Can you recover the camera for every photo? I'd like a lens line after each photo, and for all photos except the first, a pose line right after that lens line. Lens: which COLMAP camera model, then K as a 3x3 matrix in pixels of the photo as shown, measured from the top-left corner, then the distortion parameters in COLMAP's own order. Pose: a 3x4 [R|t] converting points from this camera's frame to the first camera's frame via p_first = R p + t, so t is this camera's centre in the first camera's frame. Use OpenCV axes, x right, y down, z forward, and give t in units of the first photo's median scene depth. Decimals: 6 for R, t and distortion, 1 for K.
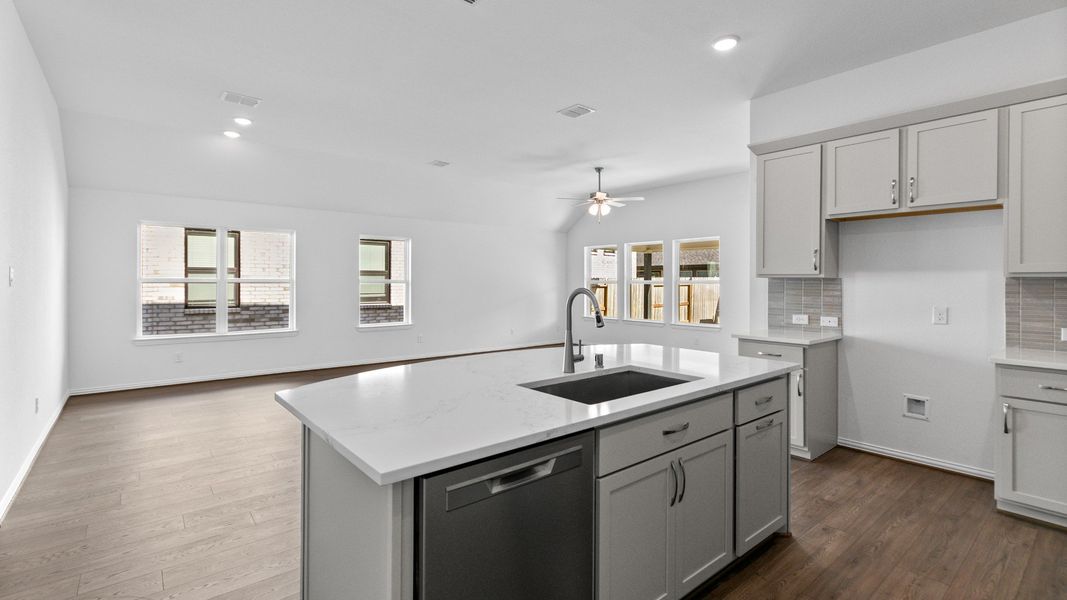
lens RADIAL K [[489.1, 0, 523.0], [0, 489.1, 293.9], [0, 0, 1]] dist [0.001045, 0.000884]
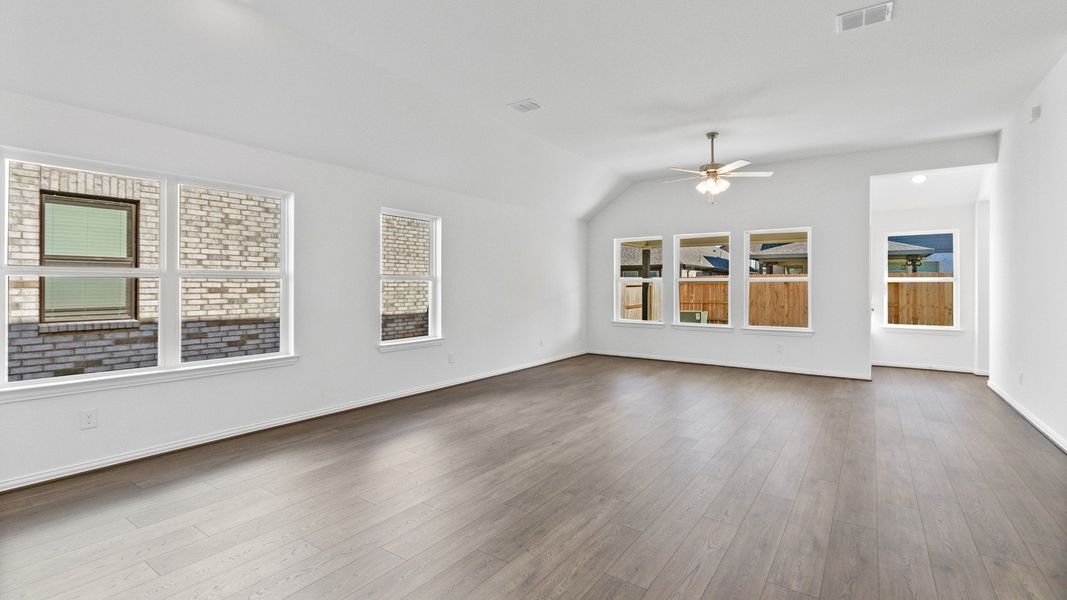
lens RADIAL K [[489.1, 0, 519.9], [0, 489.1, 285.9], [0, 0, 1]] dist [0.001045, 0.000884]
pose [[0.964506, -0.002236, 0.264051, -0.277743], [0.008134, 0.999741, -0.021246, 0.001547], [-0.263935, 0.022640, 0.964275, 0.260612]]
